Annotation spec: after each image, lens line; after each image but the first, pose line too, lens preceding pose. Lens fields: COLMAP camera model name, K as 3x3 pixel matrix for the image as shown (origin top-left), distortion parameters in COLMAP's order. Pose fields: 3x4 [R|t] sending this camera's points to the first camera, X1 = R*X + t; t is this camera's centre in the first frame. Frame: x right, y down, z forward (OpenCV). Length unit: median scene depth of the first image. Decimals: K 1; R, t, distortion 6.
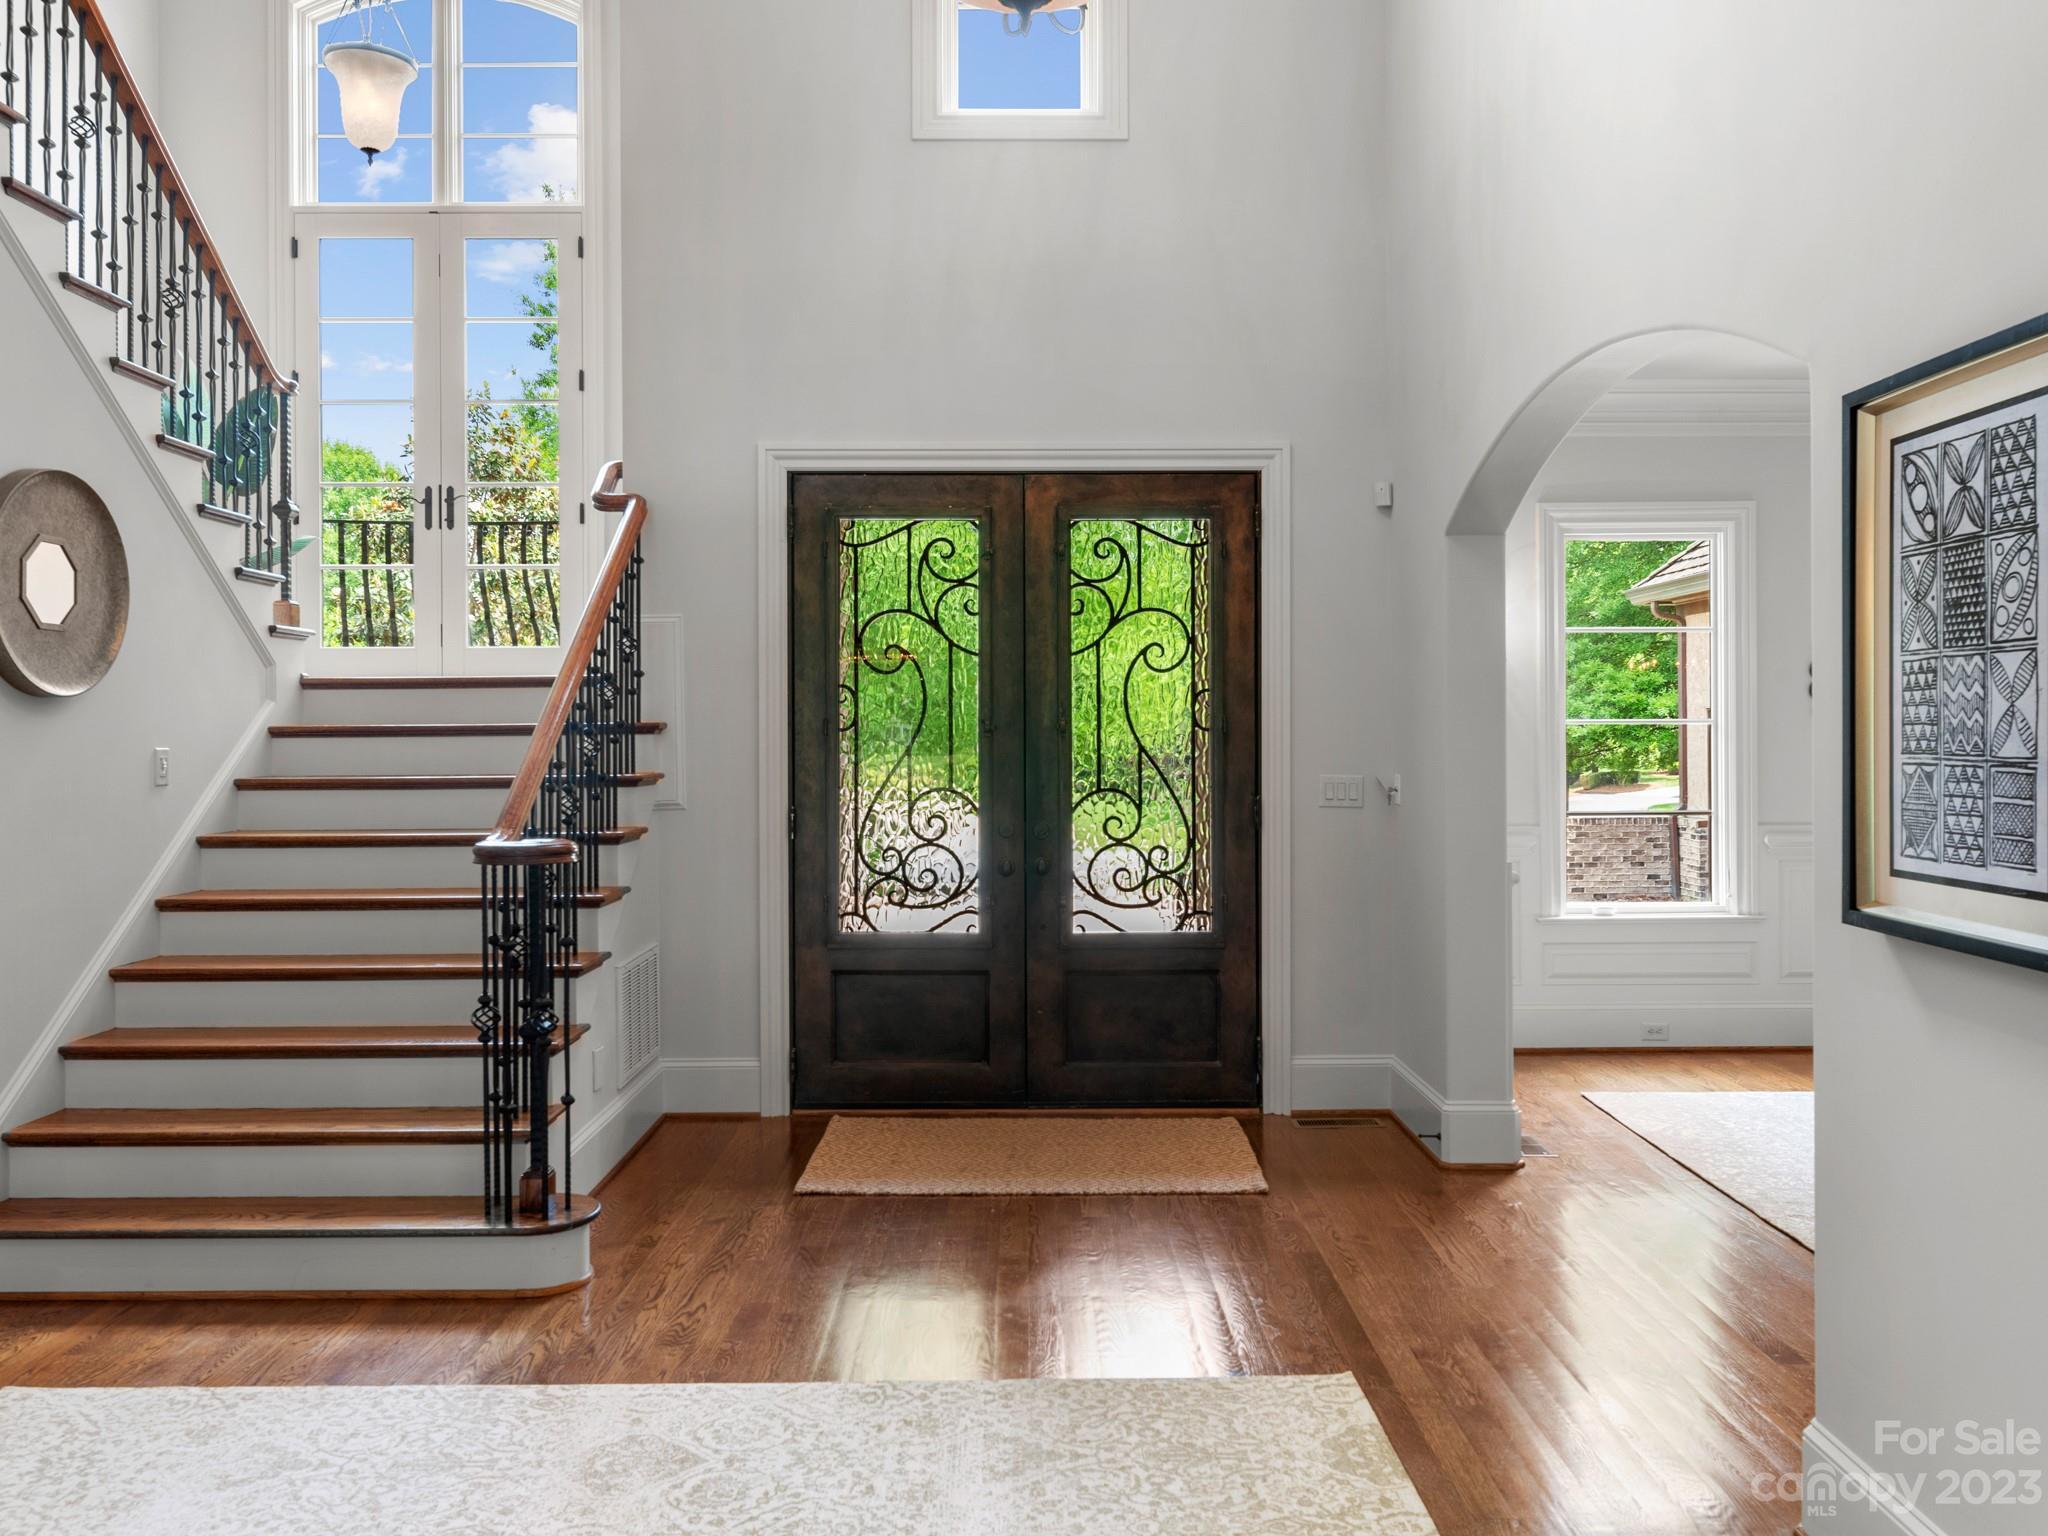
lens RADIAL K [[1536.9, 0, 1051.1], [0, 1536.9, 727.5], [0, 0, 1]] dist [0.007893, -0.005877]
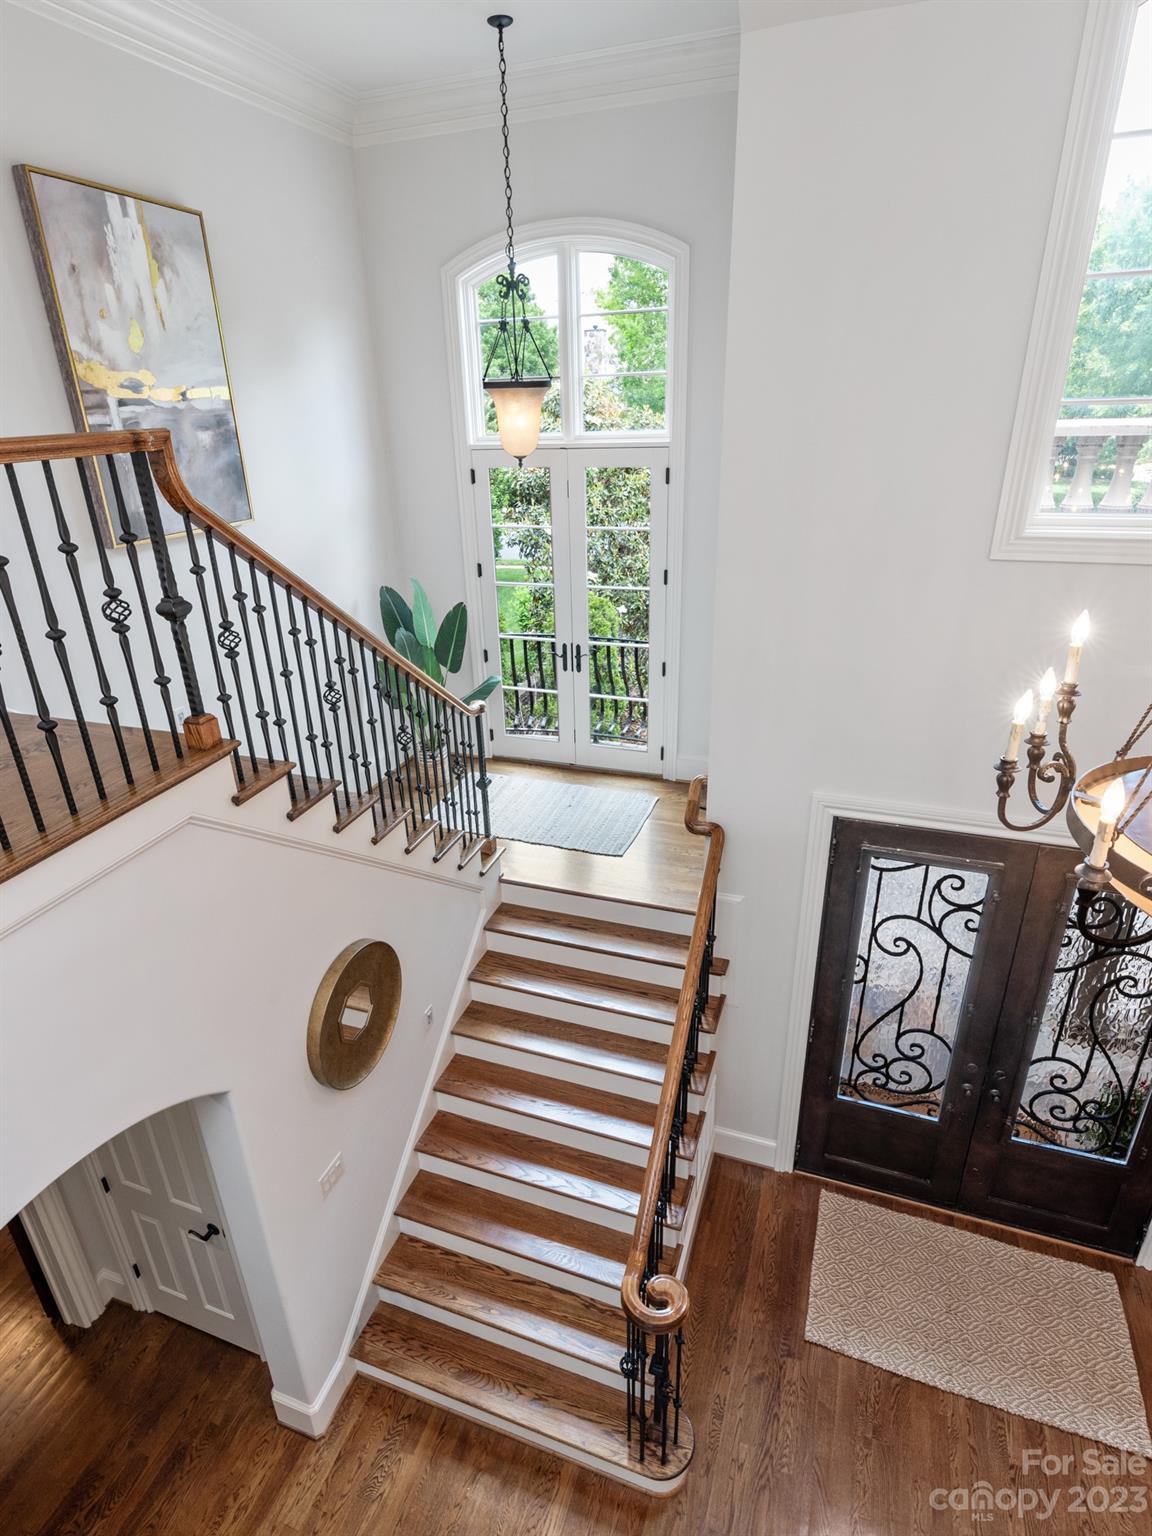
lens RADIAL K [[832.5, 0, 571.7], [0, 832.5, 767.2], [0, 0, 1]] dist [0.004539, 0.001071]
pose [[0.936096, 0.125180, -0.328717, -0.151074], [0.023435, 0.910260, 0.413373, -0.492163], [0.350964, -0.394660, 0.849157, 0.345383]]
